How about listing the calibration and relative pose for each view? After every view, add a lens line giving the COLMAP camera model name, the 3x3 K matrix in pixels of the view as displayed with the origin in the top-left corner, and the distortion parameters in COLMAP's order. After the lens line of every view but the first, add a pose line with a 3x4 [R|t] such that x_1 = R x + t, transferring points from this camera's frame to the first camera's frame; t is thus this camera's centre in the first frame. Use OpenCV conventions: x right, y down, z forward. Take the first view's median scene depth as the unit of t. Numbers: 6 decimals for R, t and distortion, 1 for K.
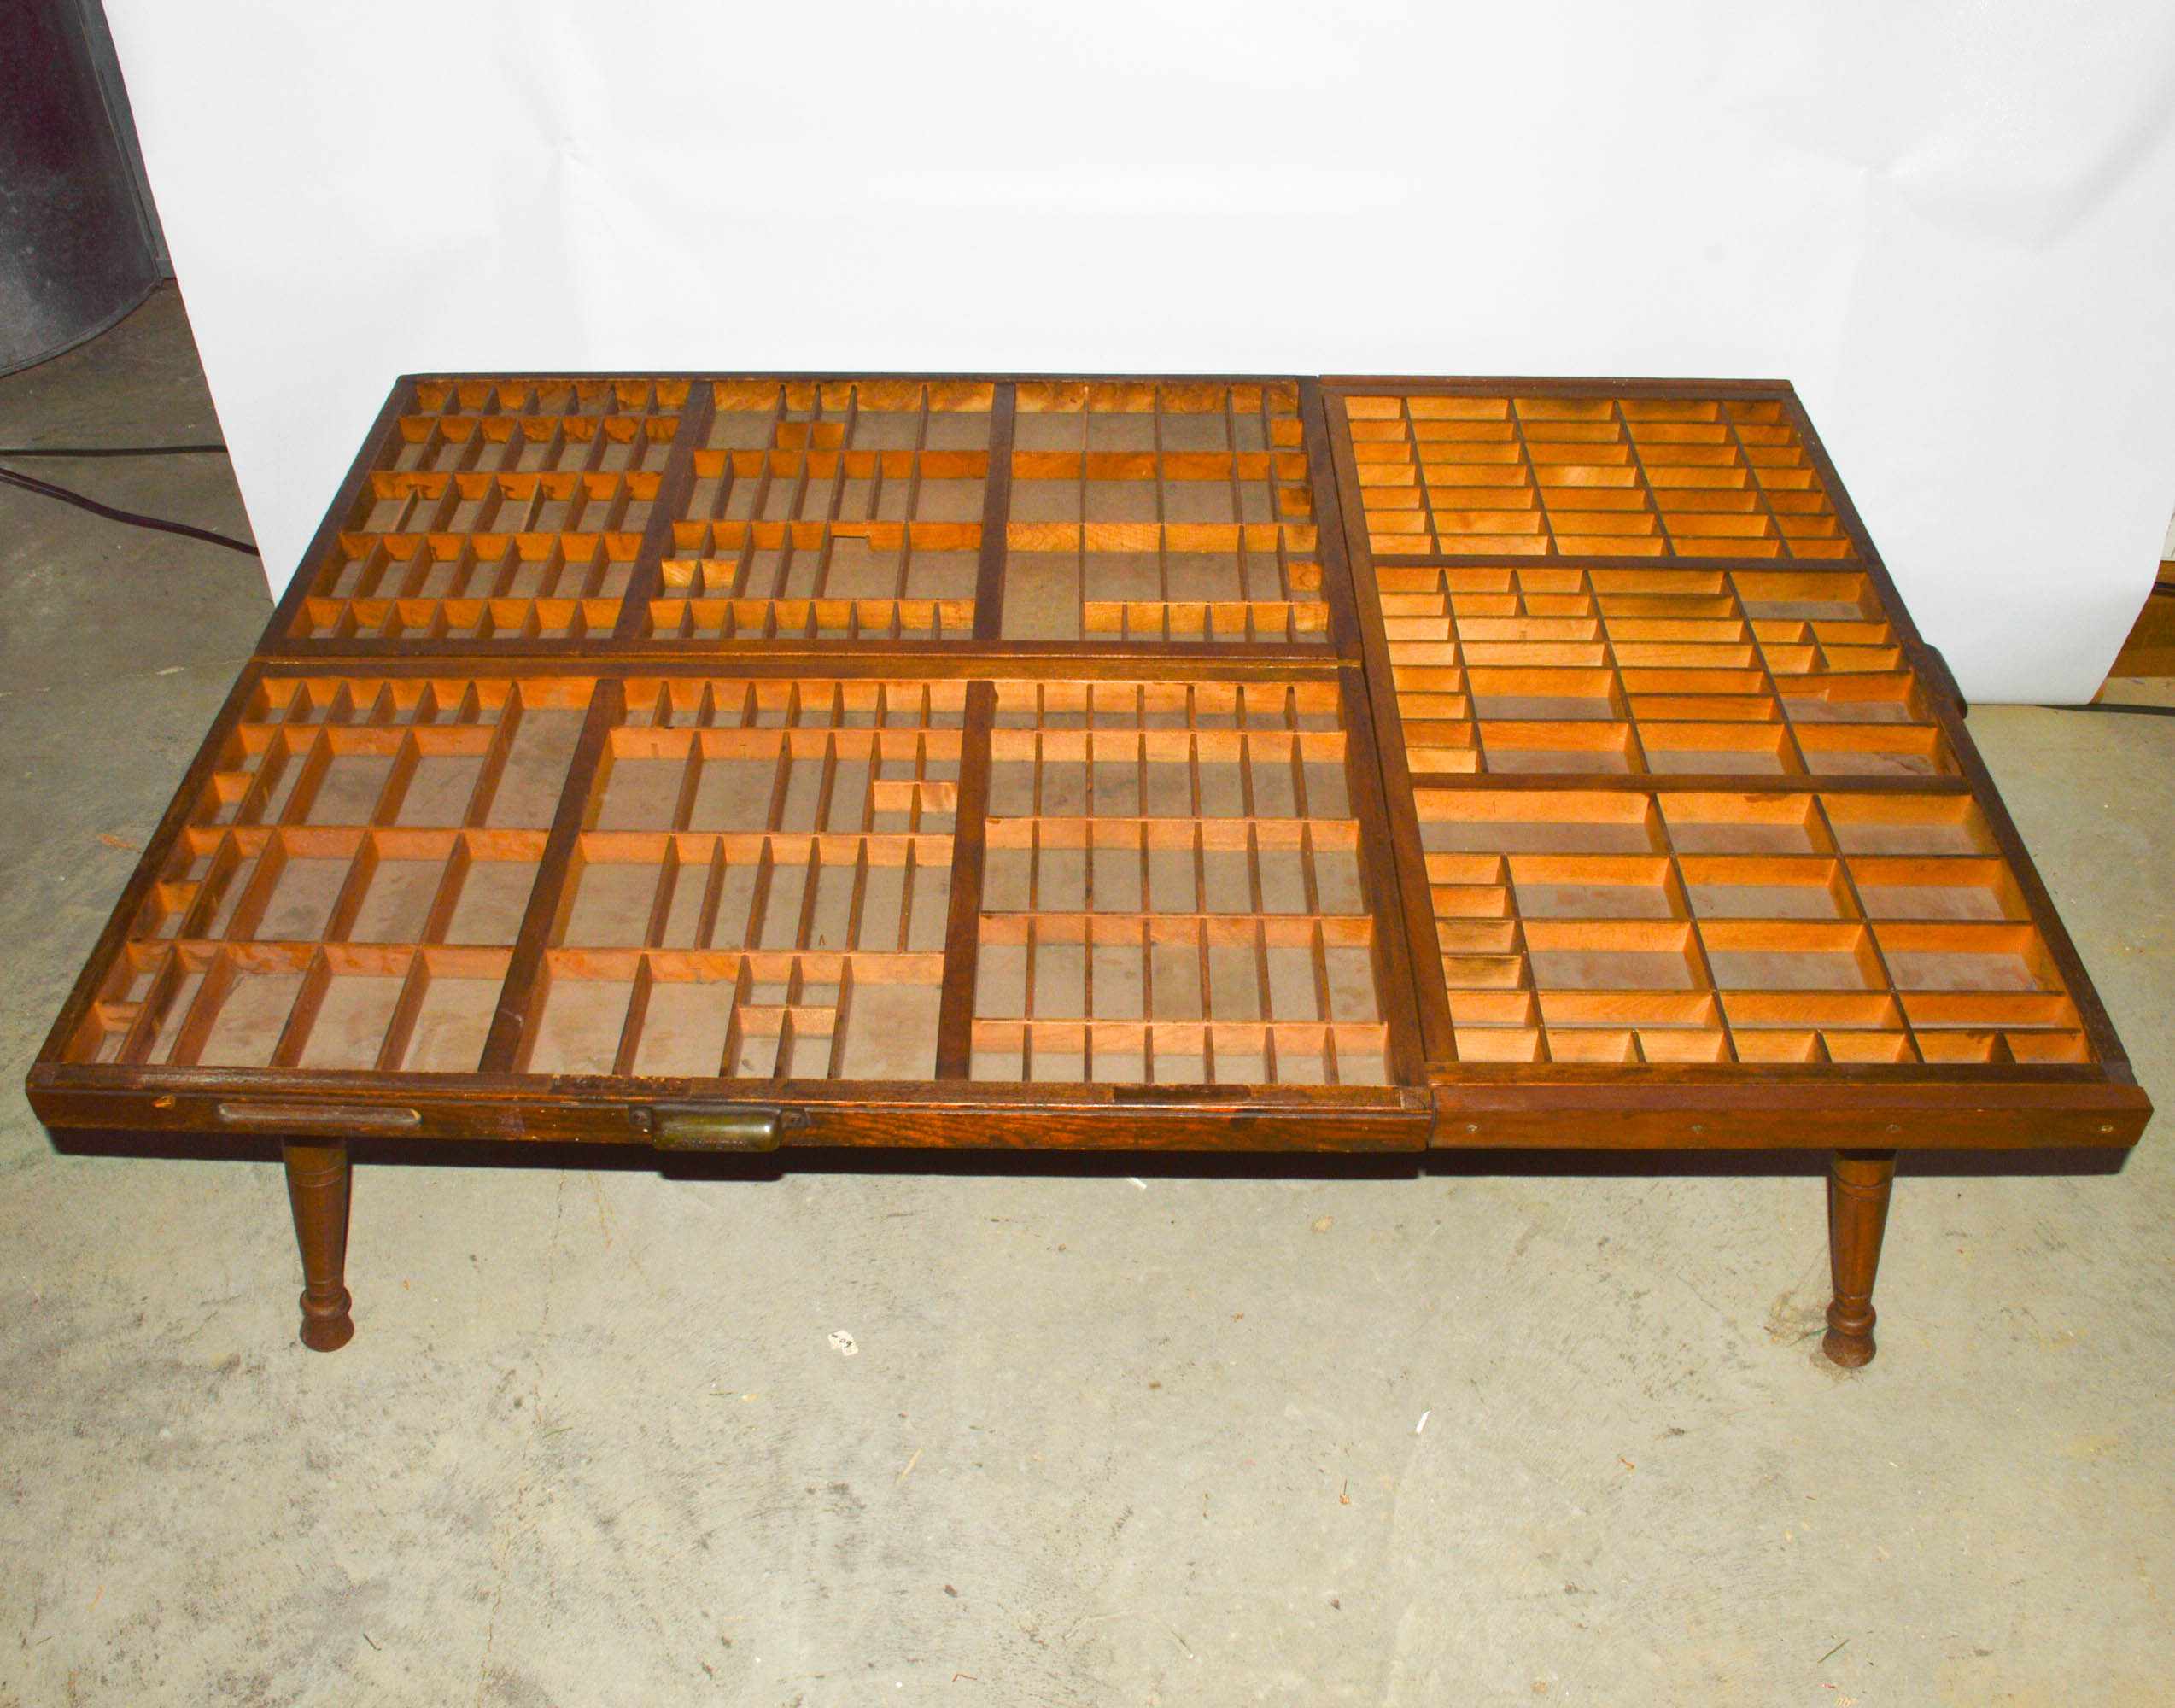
lens RADIAL K [[2064.6, 0, 1087.5], [0, 2064.6, 854.0], [0, 0, 1]] dist [-0.071796, 0.005862]
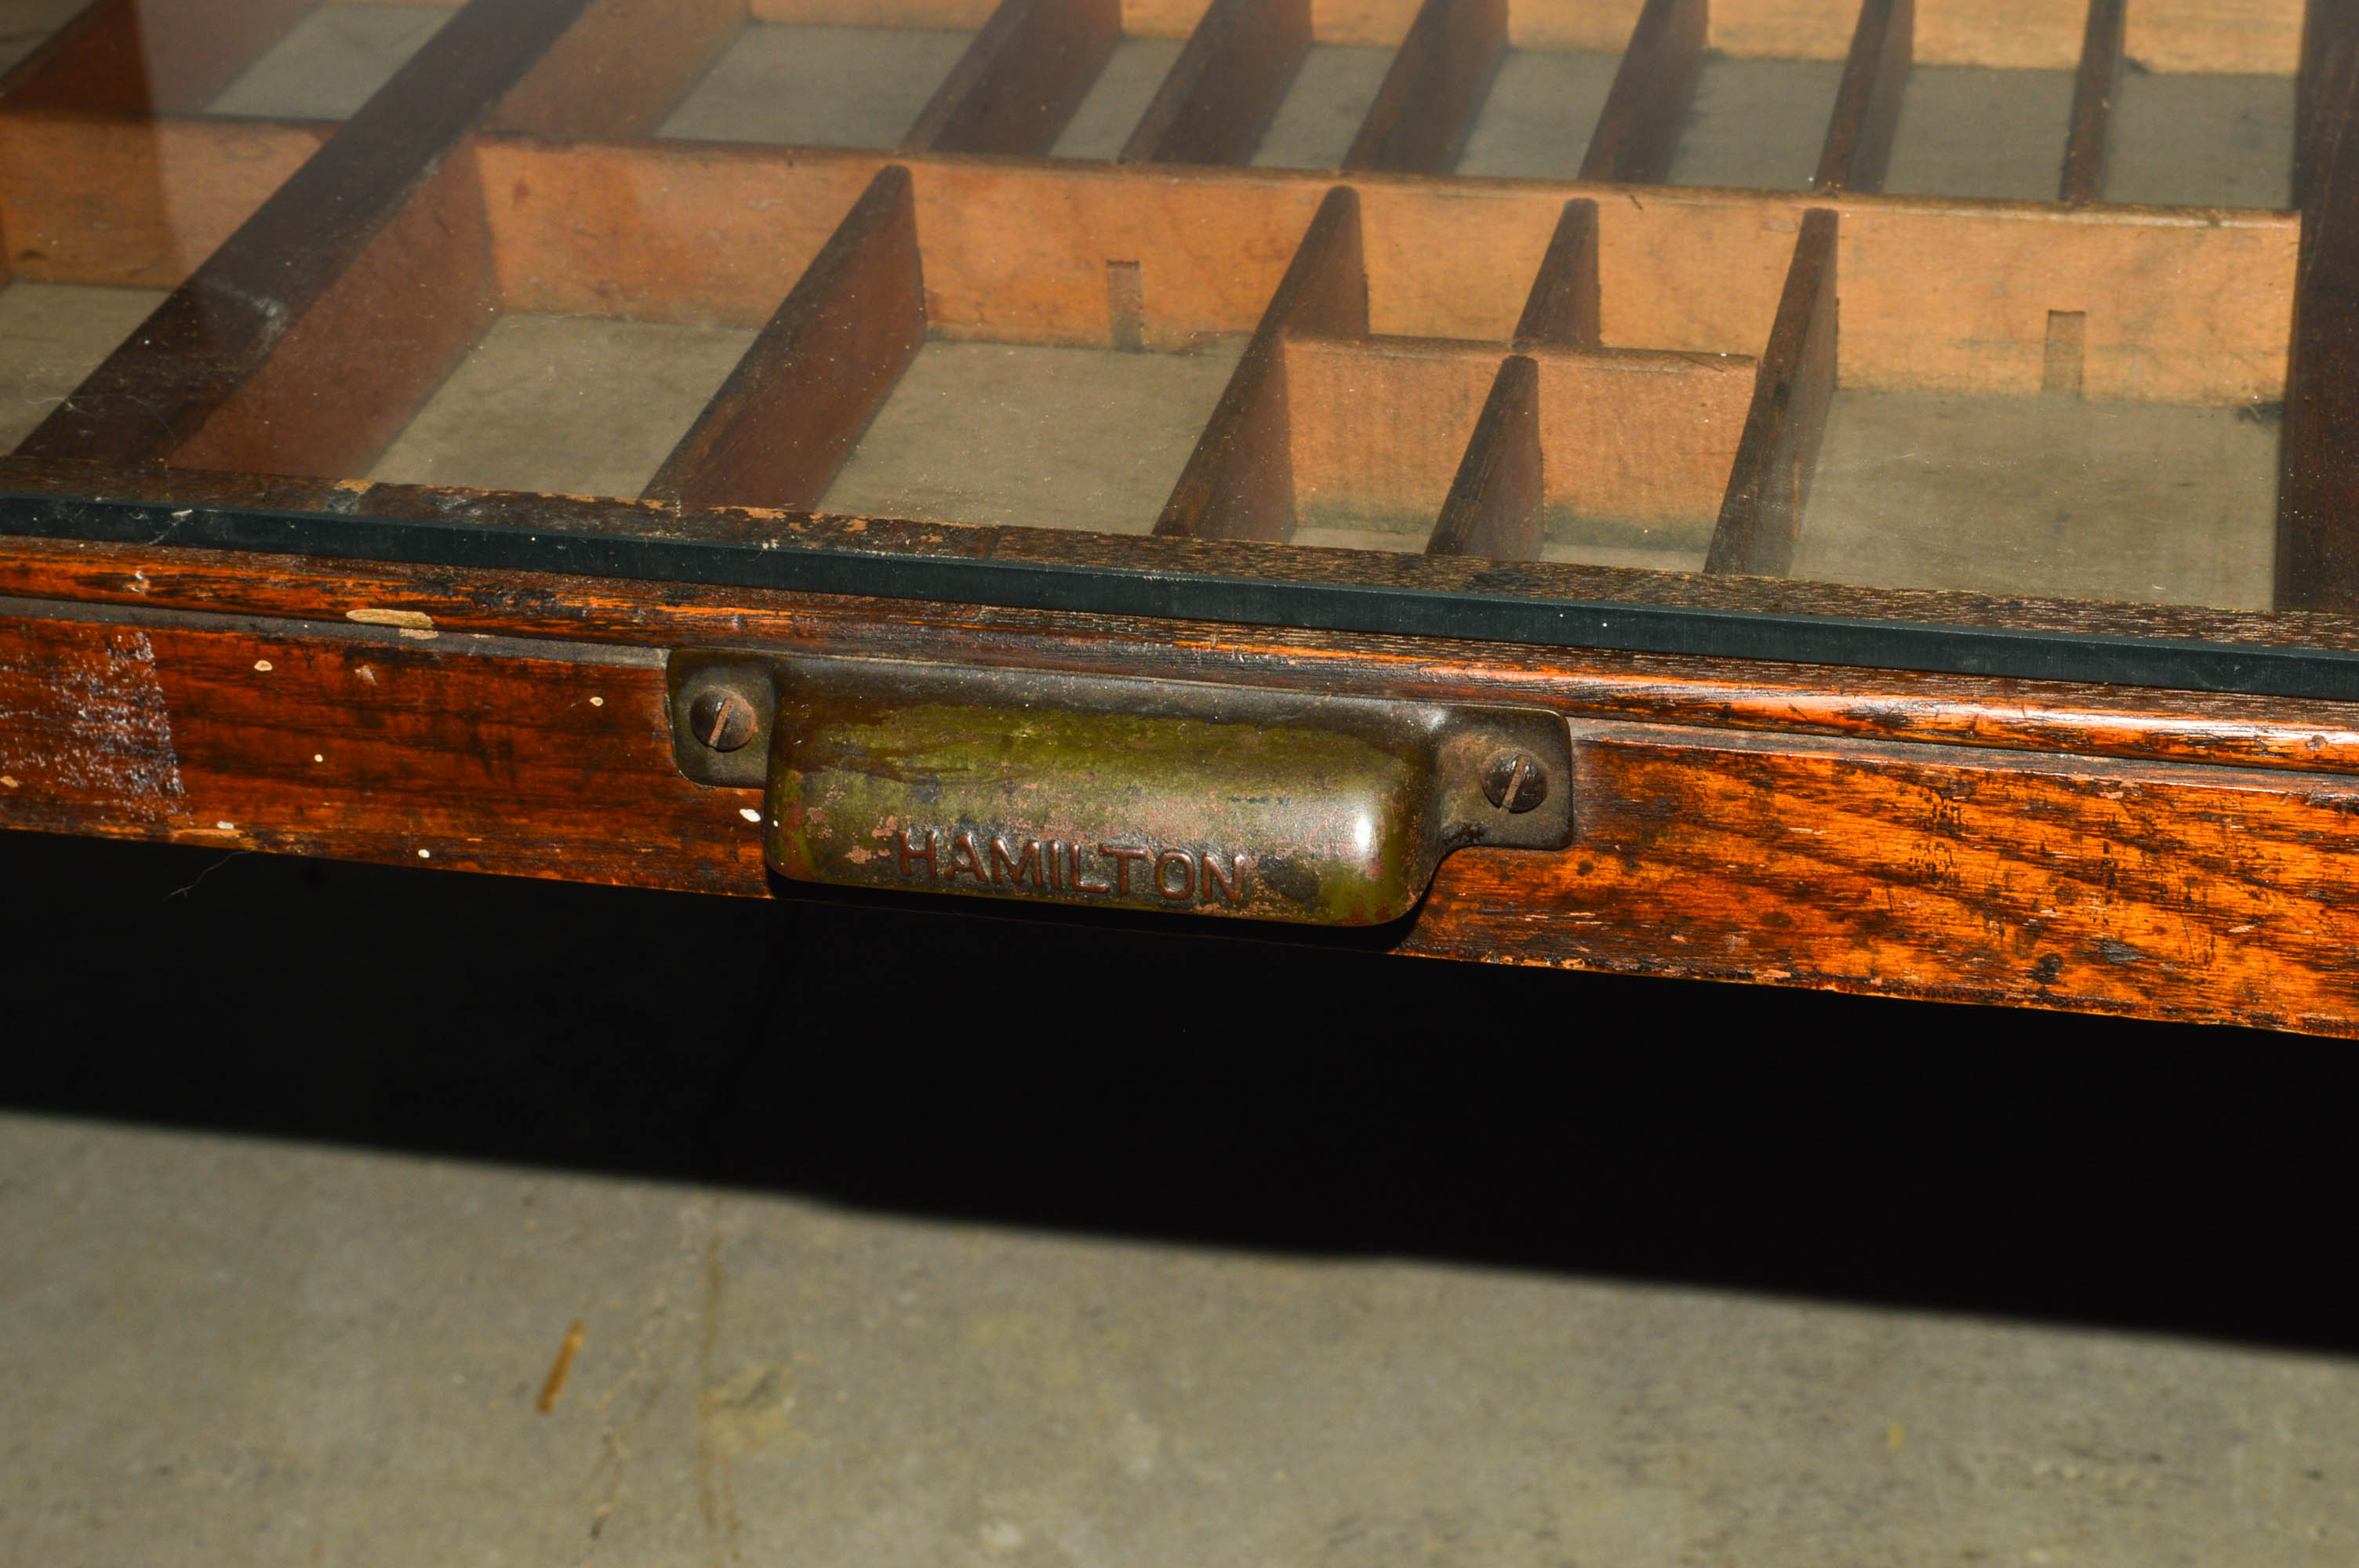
lens RADIAL K [[4249.4, 0, 1179.5], [0, 4249.4, 784.0], [0, 0, 1]] dist [0.031895, 0.145034]
pose [[0.971769, 0.067110, -0.226190, -0.082262], [-0.103008, 0.983176, -0.150846, 0.186348], [0.212261, 0.169887, 0.962332, 0.608756]]
